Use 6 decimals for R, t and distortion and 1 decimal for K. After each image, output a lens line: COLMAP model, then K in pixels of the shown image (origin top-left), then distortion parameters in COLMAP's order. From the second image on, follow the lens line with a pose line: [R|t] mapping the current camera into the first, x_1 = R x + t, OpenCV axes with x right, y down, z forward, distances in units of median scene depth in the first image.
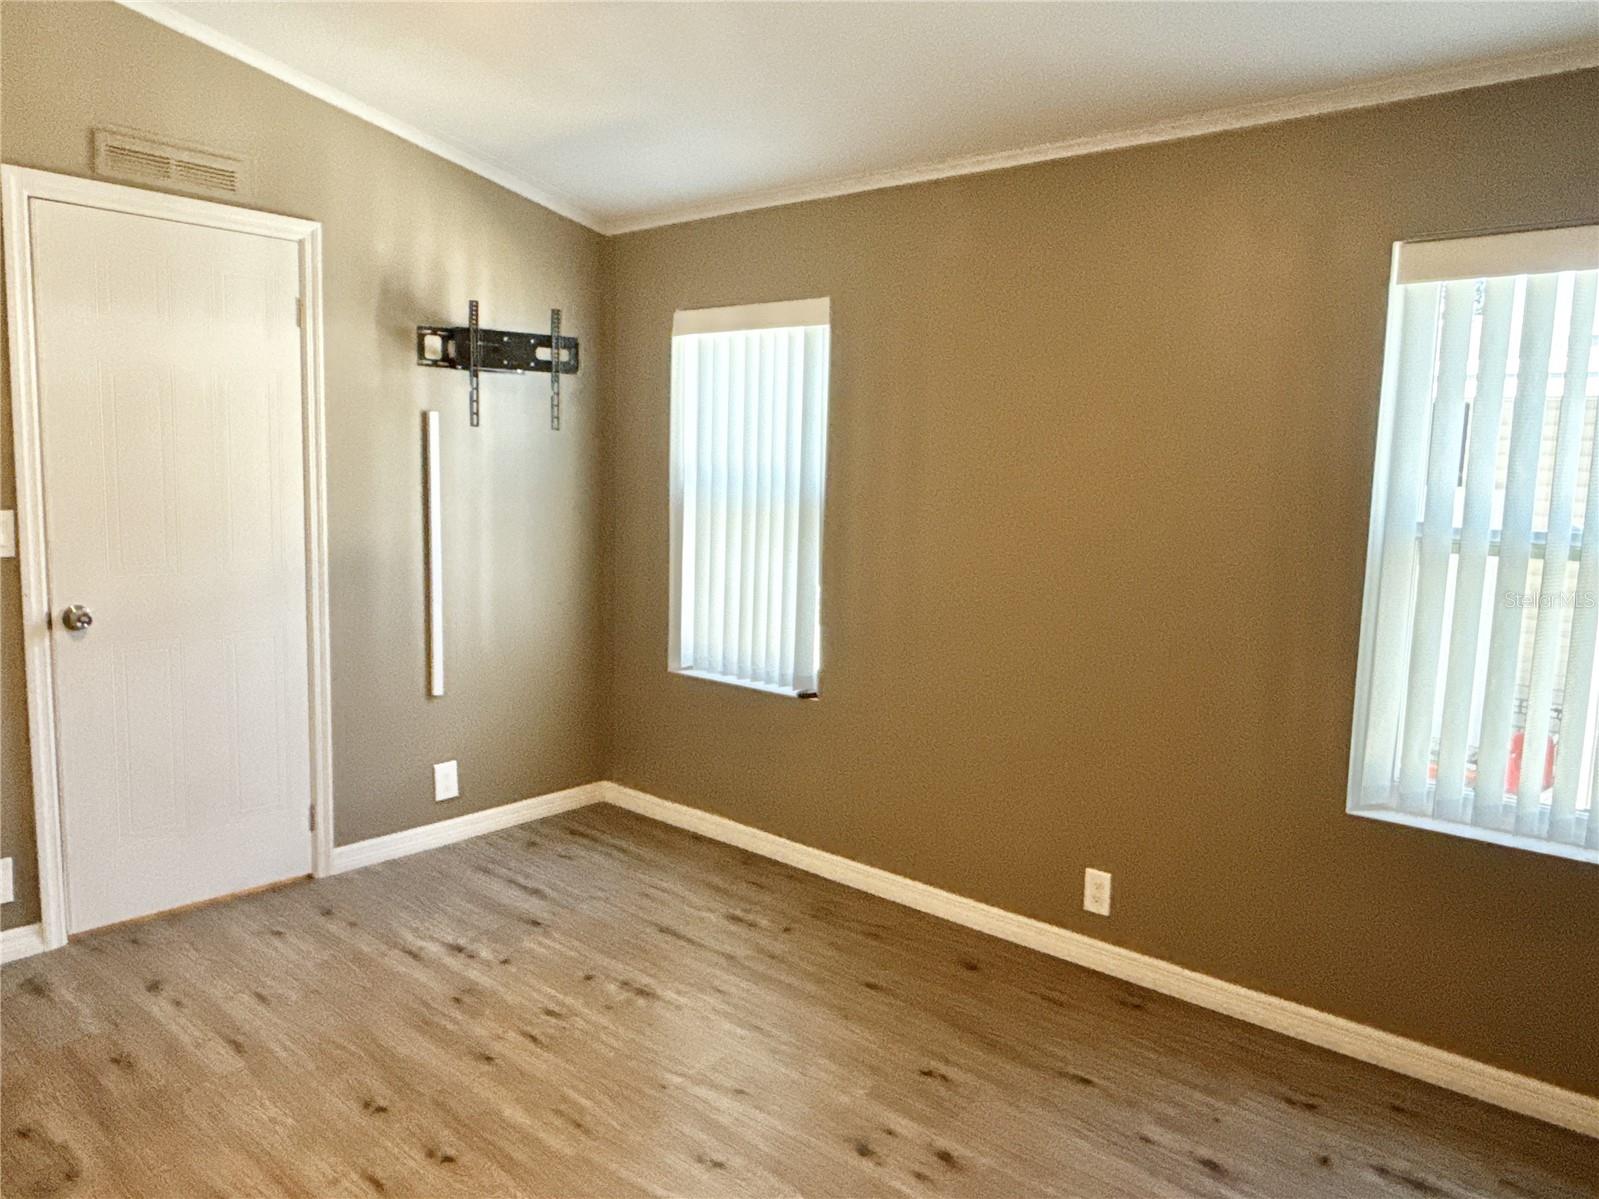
lens RADIAL K [[1121.2, 0, 799.5], [0, 1121.2, 599.5], [0, 0, 1]] dist [0.013697, -0.003991]
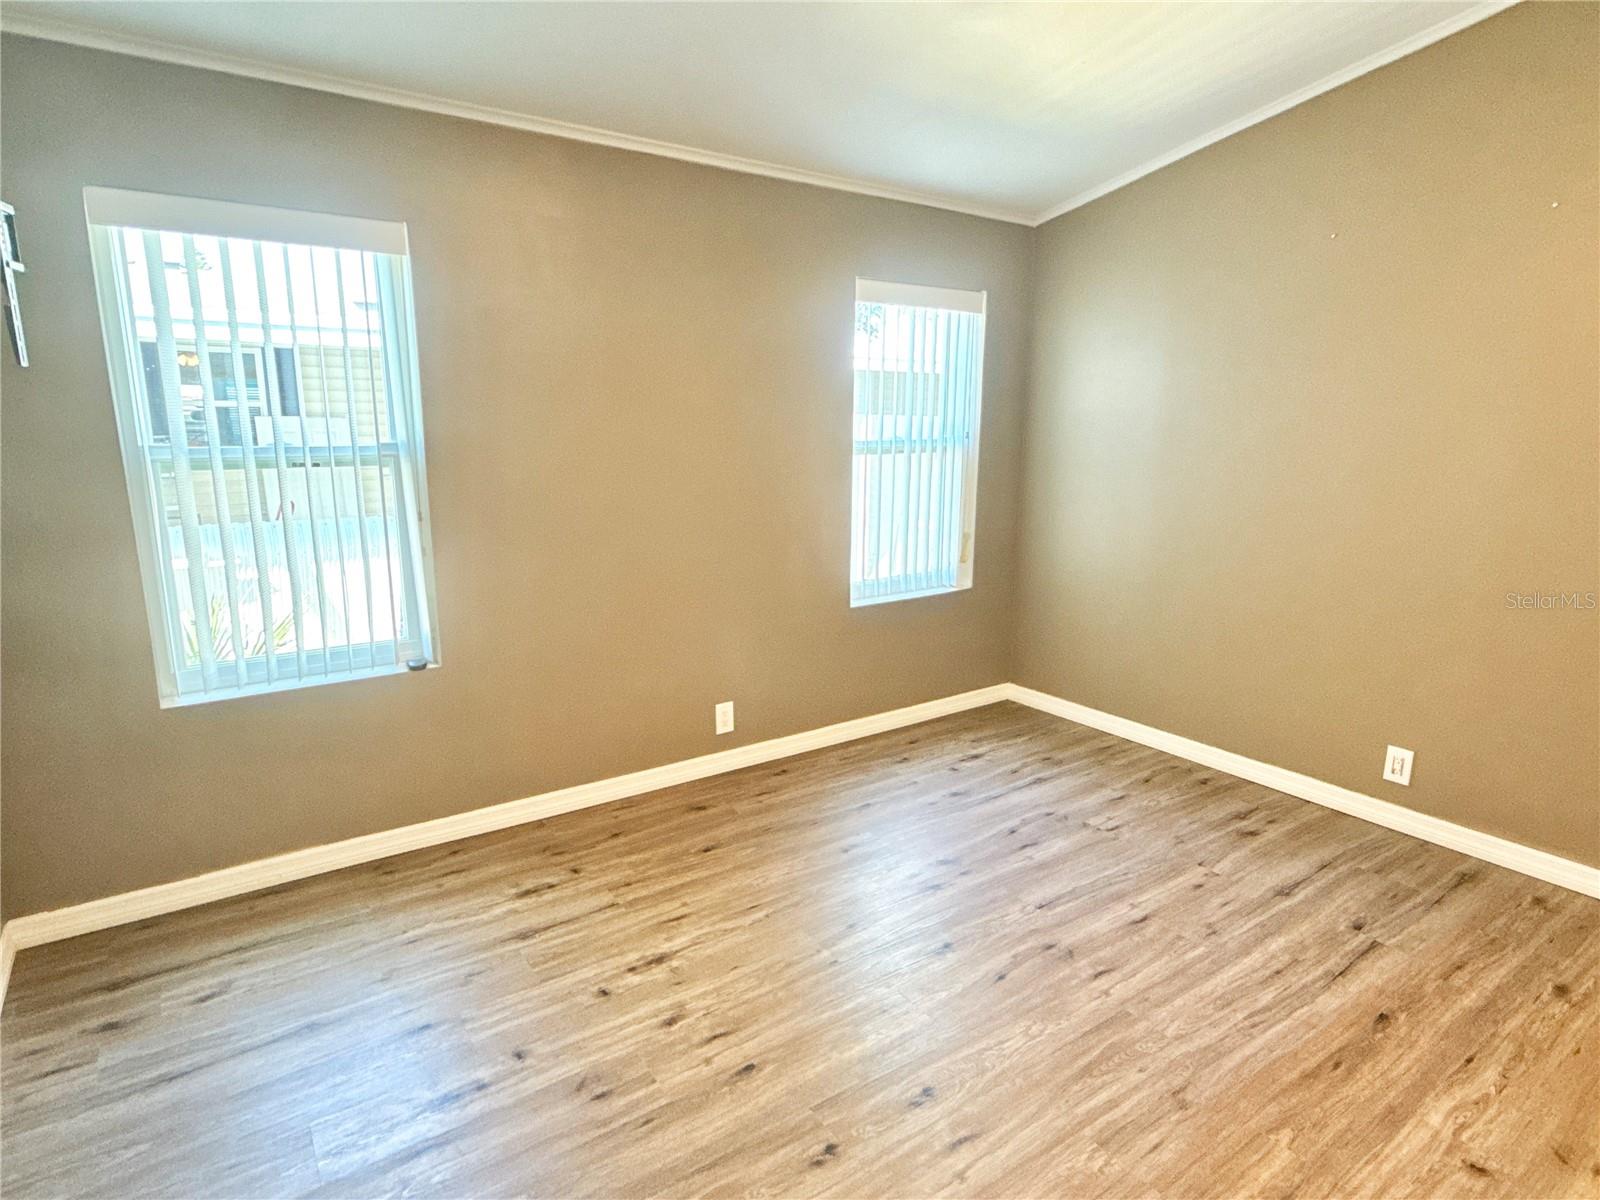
lens RADIAL K [[874.0, 0, 800.0], [0, 874.0, 600.0], [0, 0, 1]] dist [0.004670, 0.000948]
pose [[0.255882, -0.228452, 0.939326, -0.714779], [0.119035, 0.971727, 0.203906, -0.096384], [-0.959351, 0.059637, 0.275841, 0.607529]]
